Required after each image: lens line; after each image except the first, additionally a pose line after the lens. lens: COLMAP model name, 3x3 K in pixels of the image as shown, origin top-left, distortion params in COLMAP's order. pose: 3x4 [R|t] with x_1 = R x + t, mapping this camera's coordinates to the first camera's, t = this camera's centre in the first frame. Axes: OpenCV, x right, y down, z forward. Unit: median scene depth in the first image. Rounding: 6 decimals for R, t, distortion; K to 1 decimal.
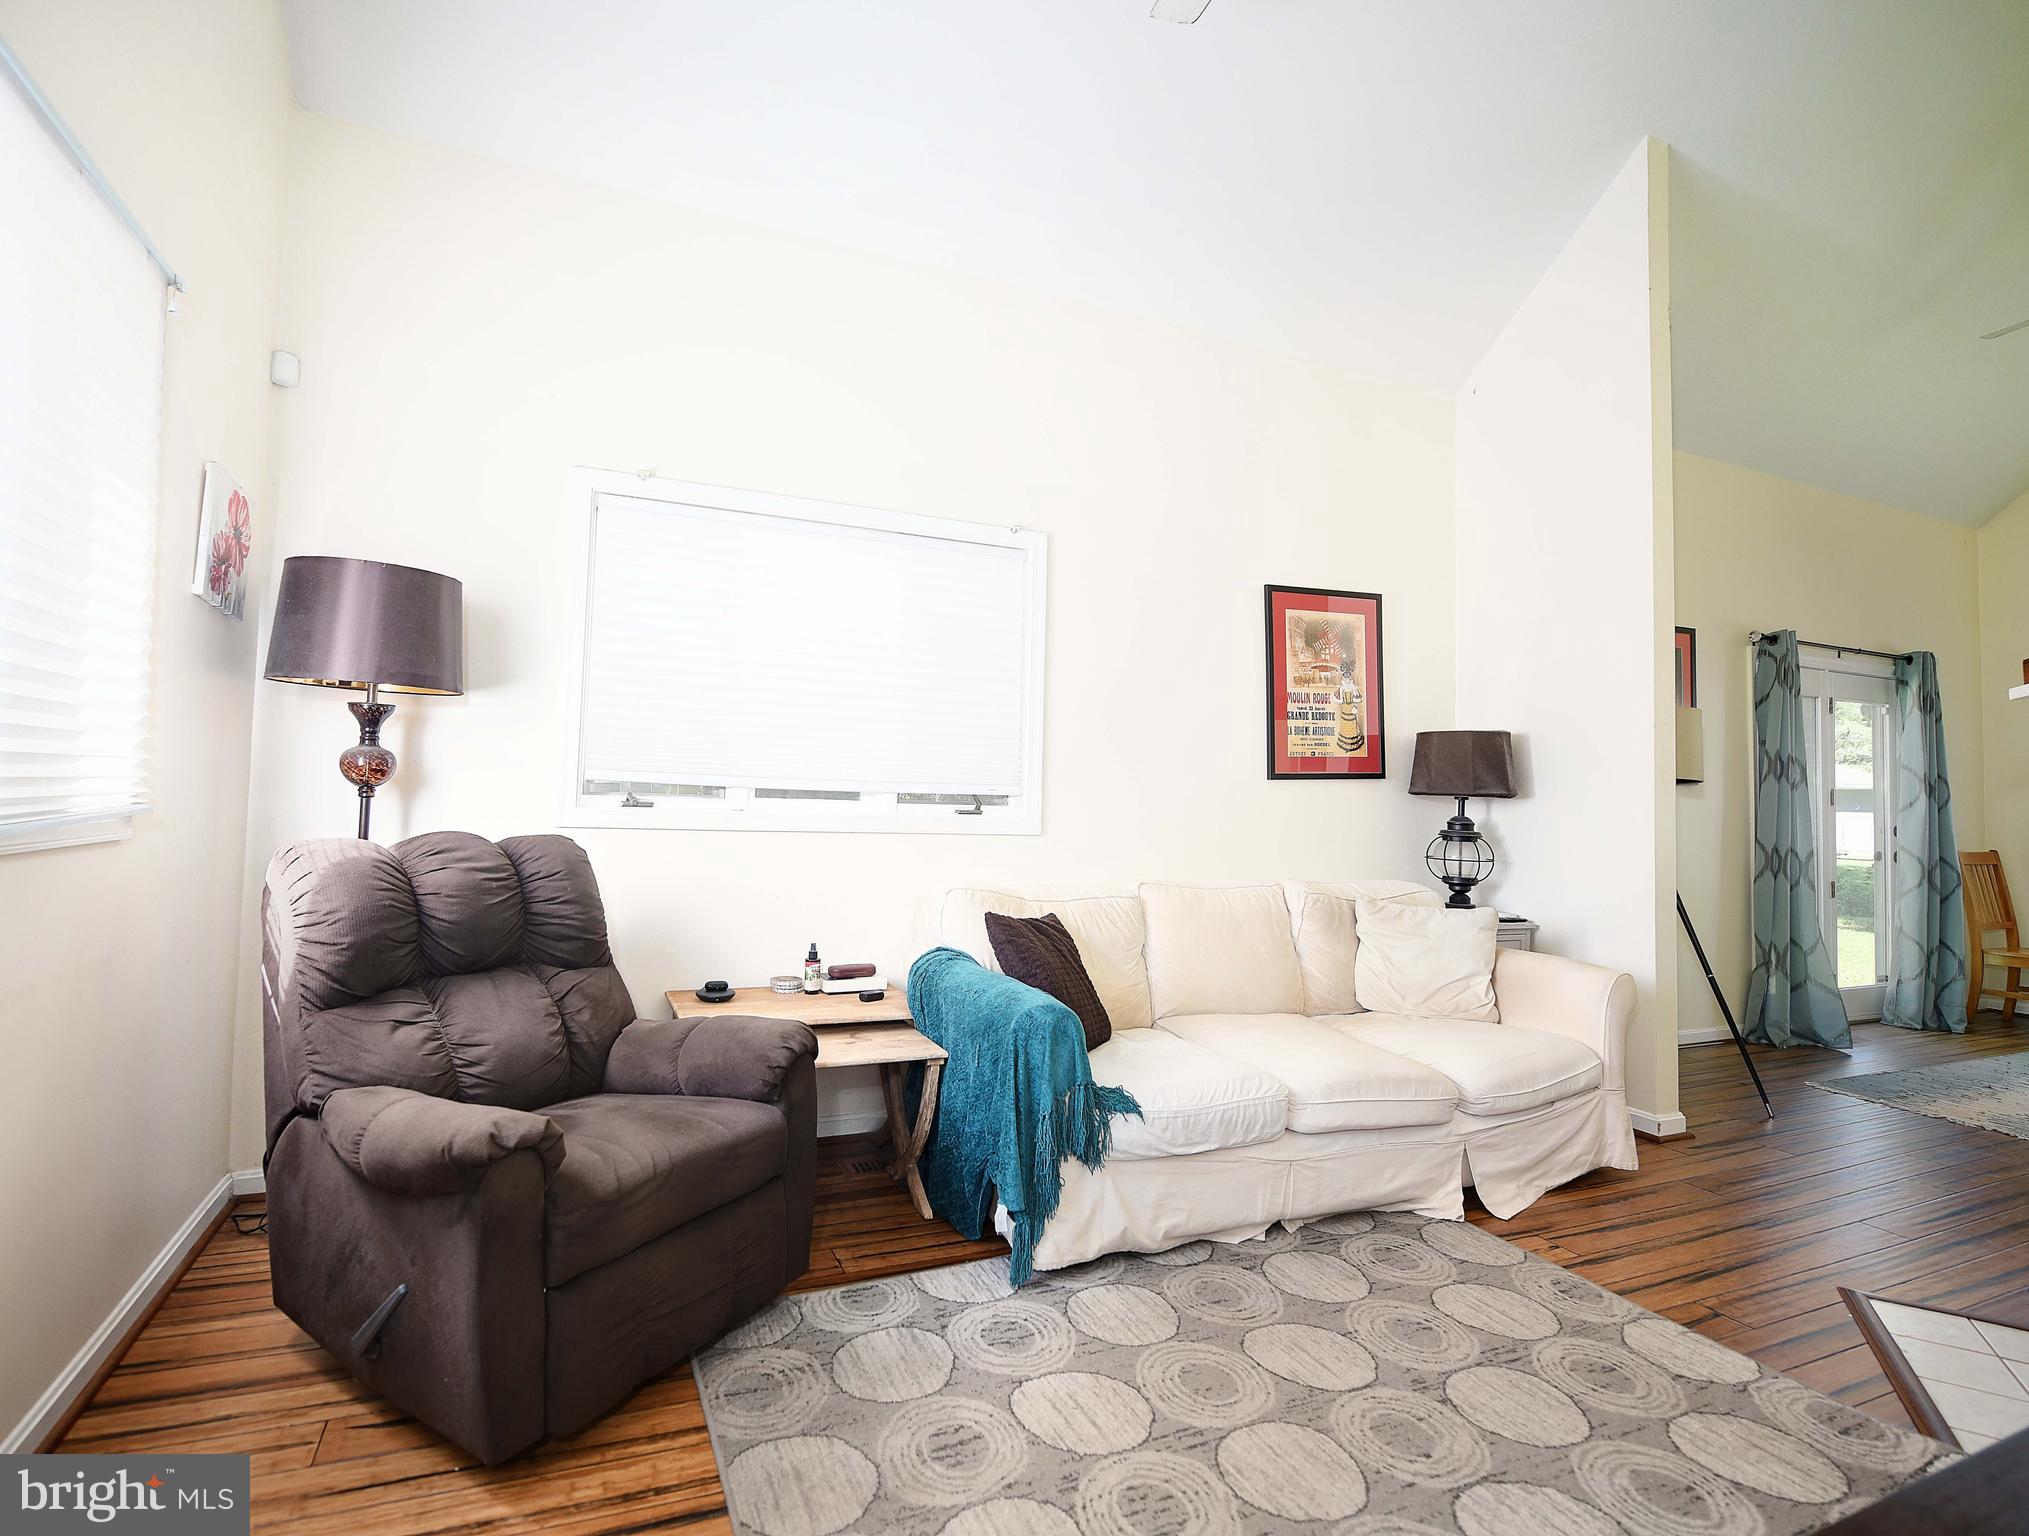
lens RADIAL K [[951.7, 0, 955.3], [0, 951.7, 759.3], [0, 0, 1]] dist [-0.013456, -0.001007]
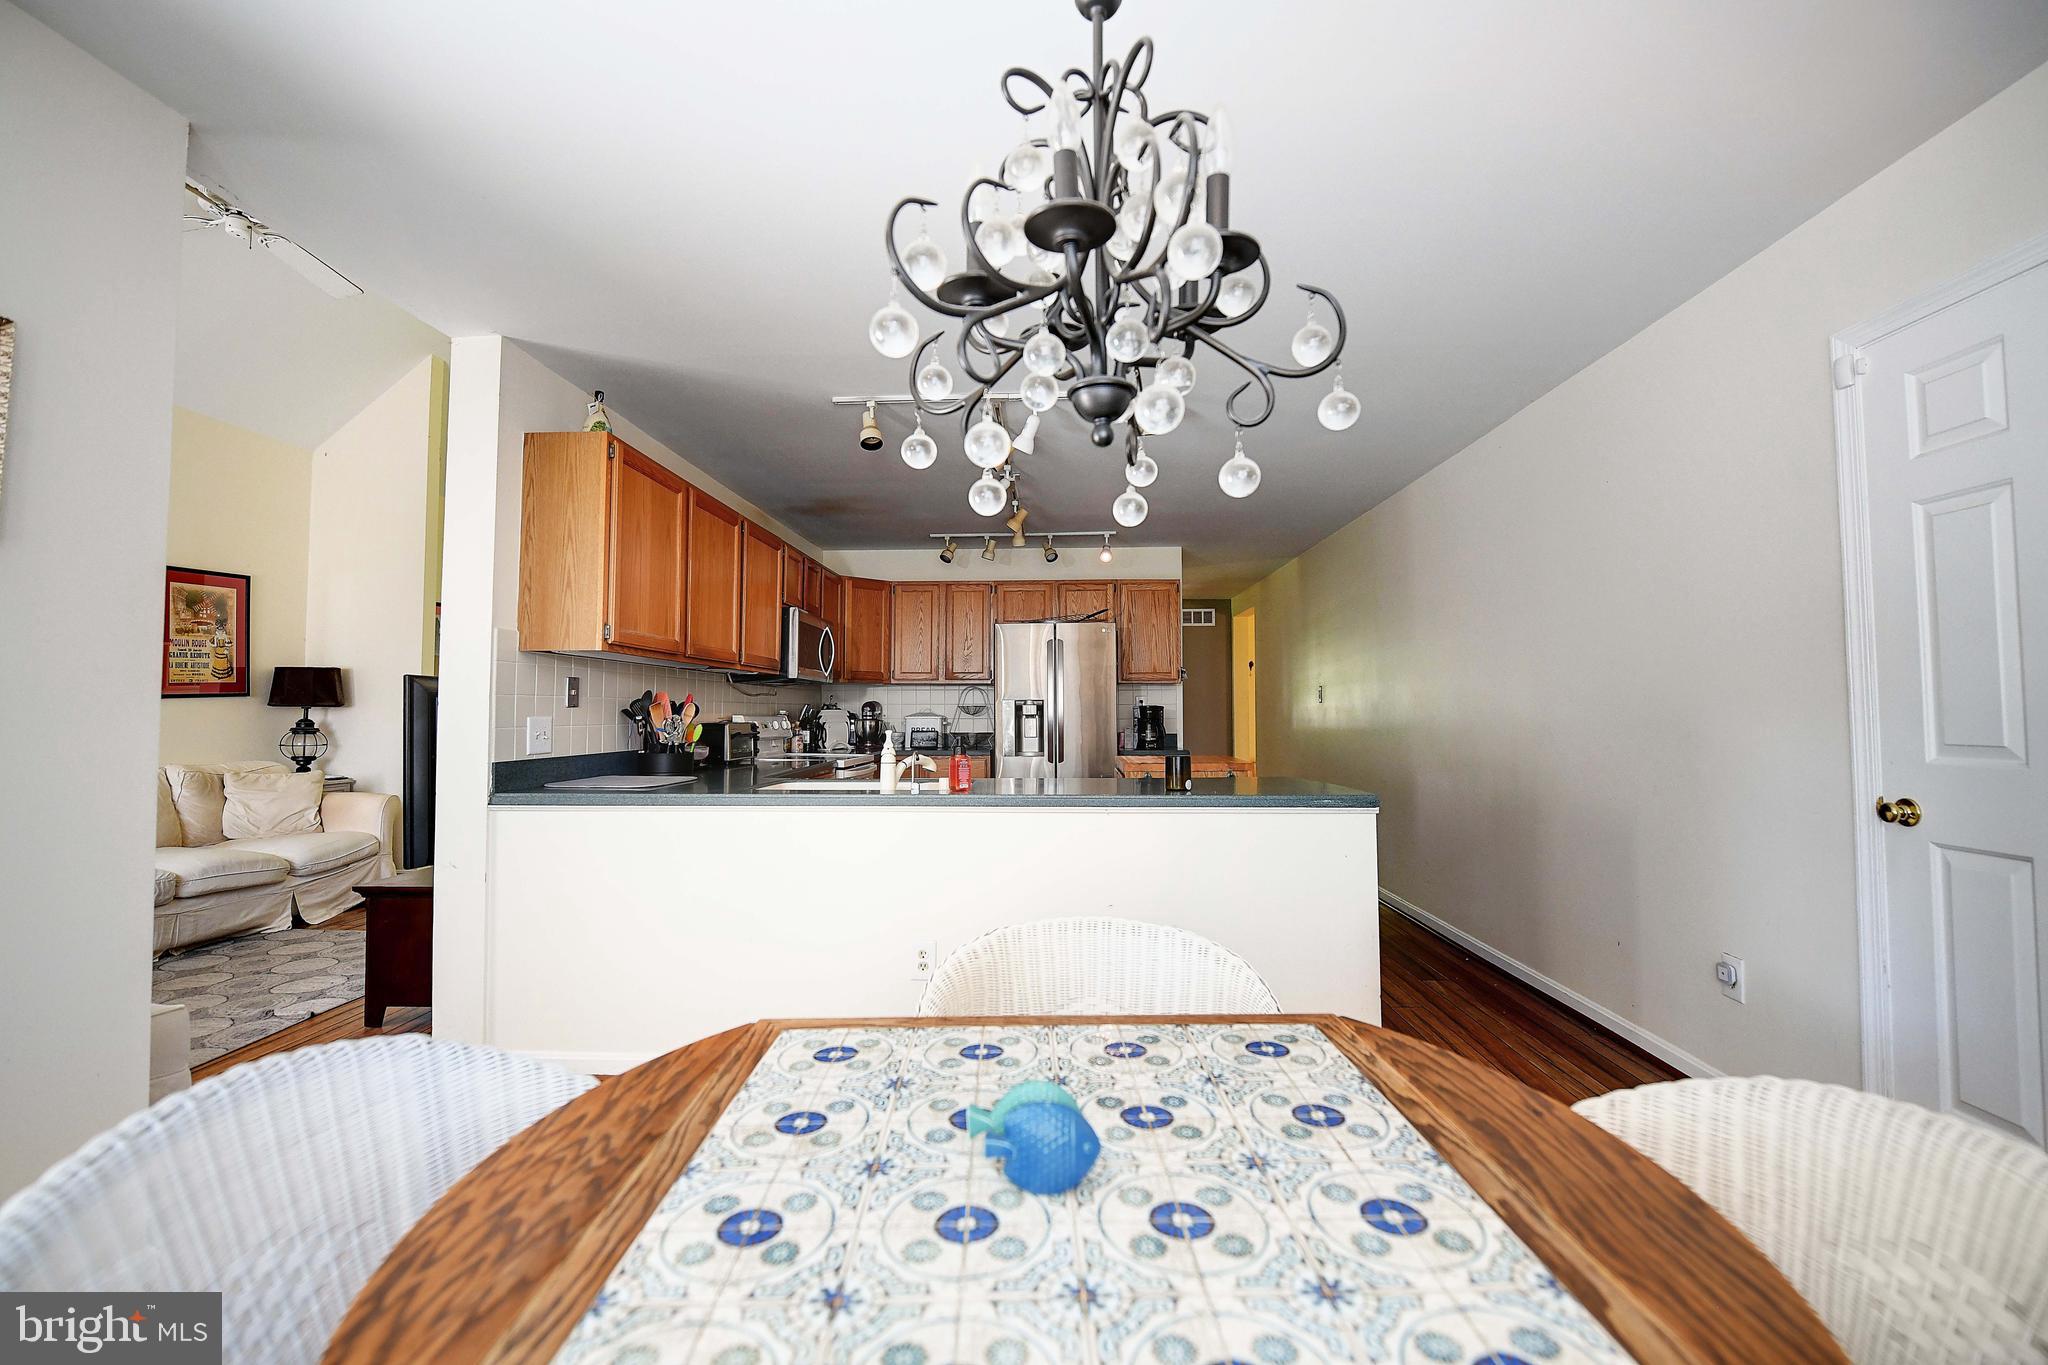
lens RADIAL K [[874.3, 0, 1022.2], [0, 874.3, 665.0], [0, 0, 1]] dist [-0.001670, -0.000102]
pose [[0.412778, 0.018061, 0.910653, -0.389281], [-0.023131, 0.999689, -0.009342, -0.055613], [-0.910538, -0.017208, 0.413067, -0.882773]]
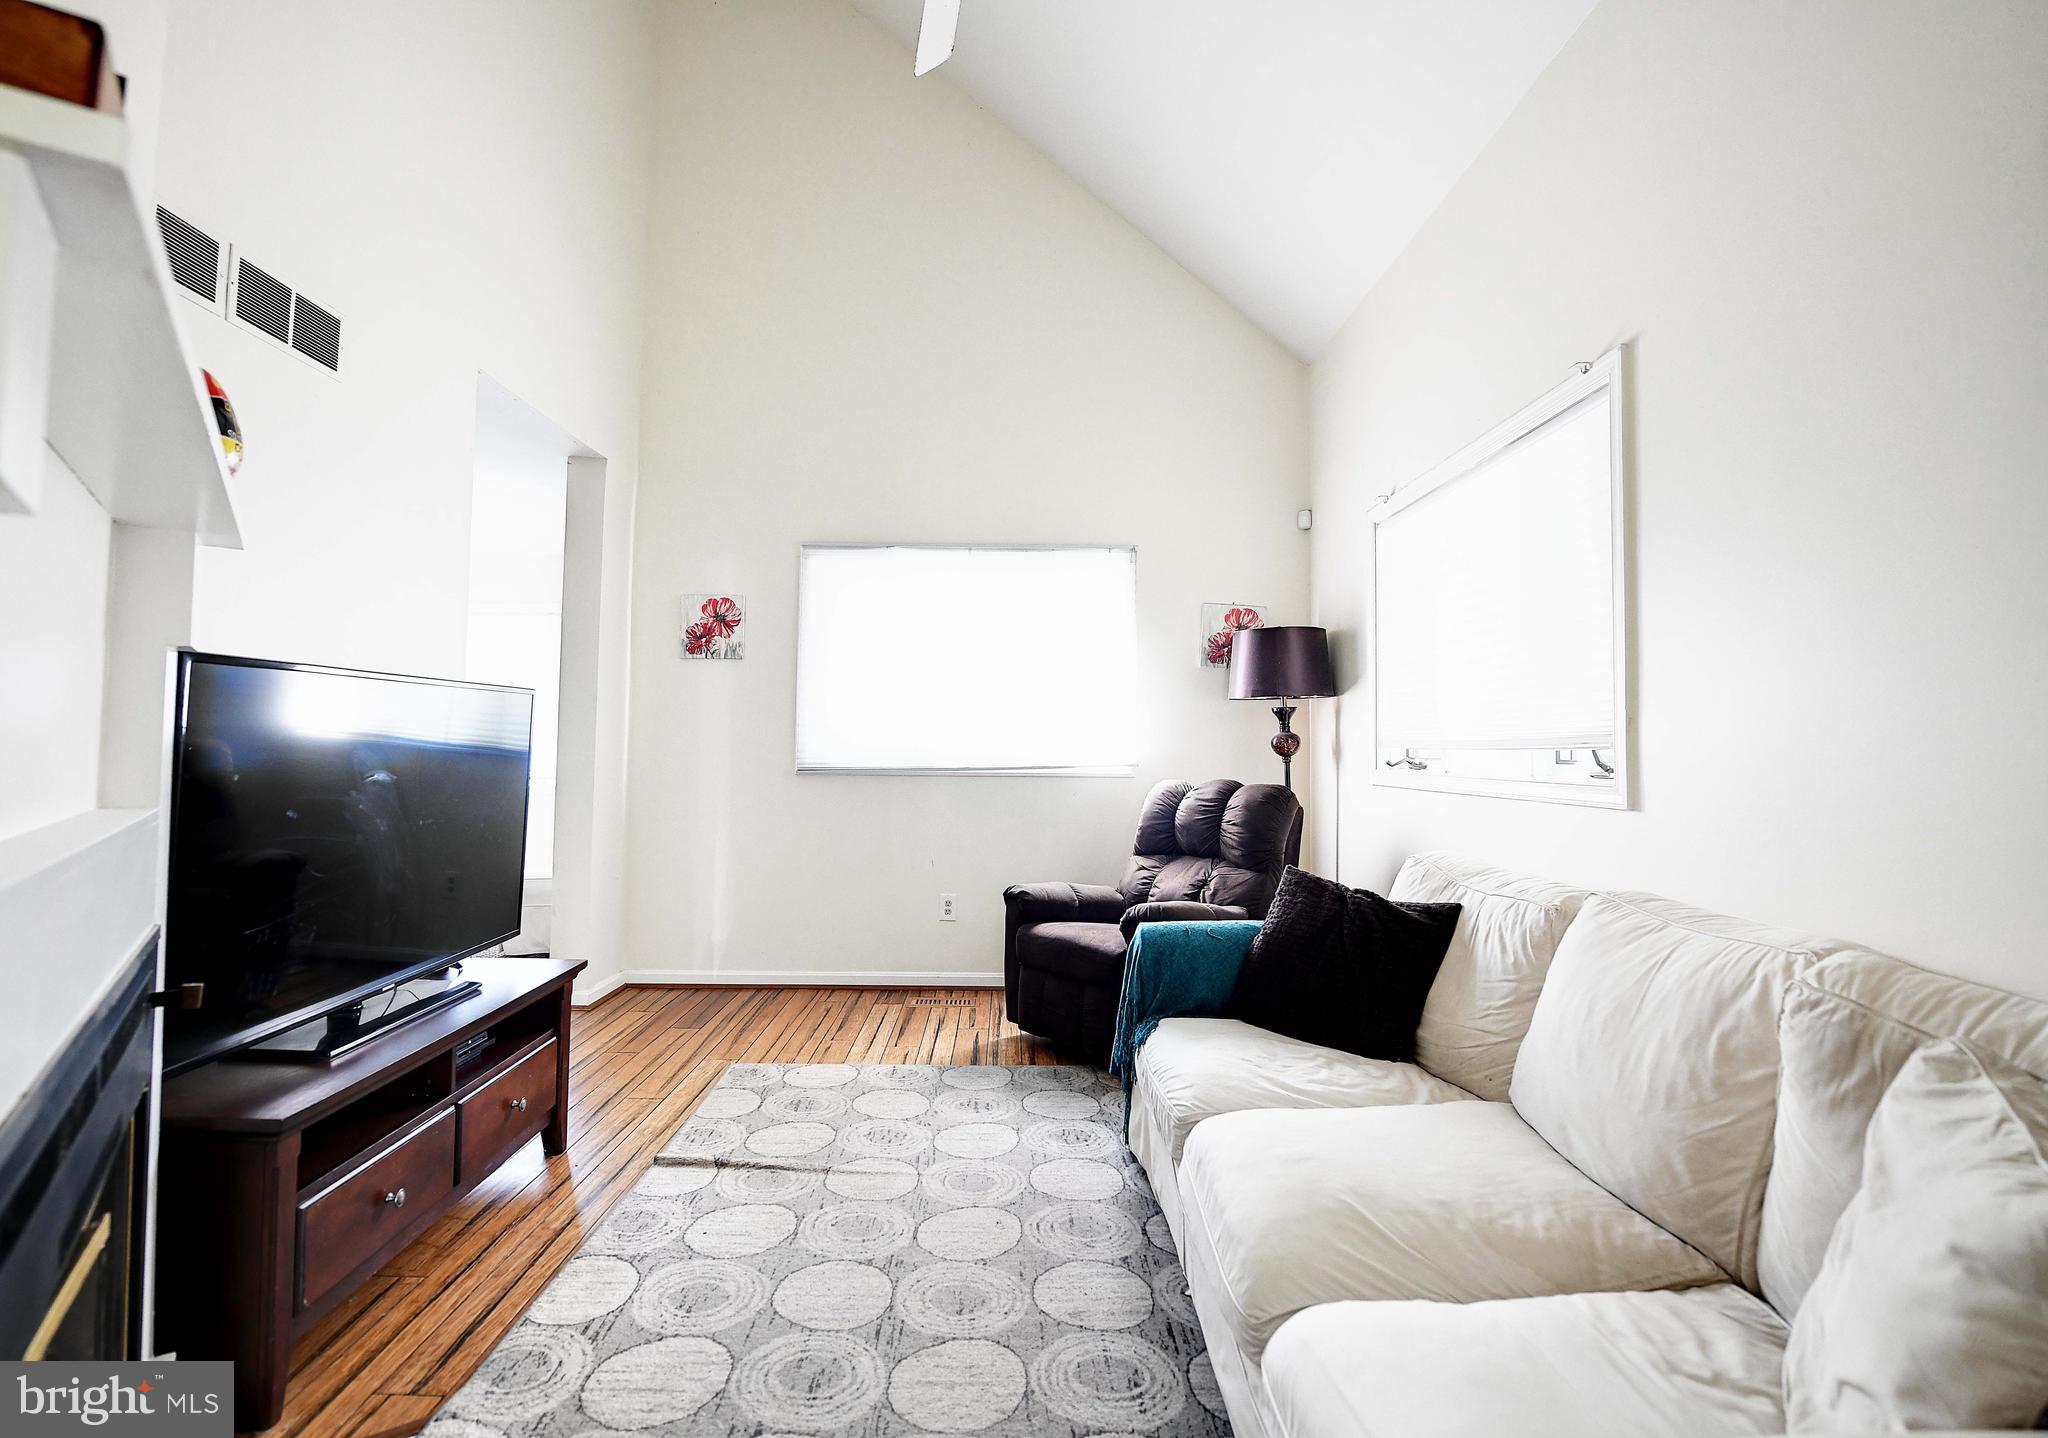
lens RADIAL K [[985.0, 0, 1071.4], [0, 985.0, 706.1], [0, 0, 1]] dist [0.000274, -0.000108]
pose [[-0.318339, -0.073614, -0.945114, 0.902631], [0.019947, 0.996240, -0.084315, 0.062072], [0.947767, -0.045693, -0.315673, 0.911957]]
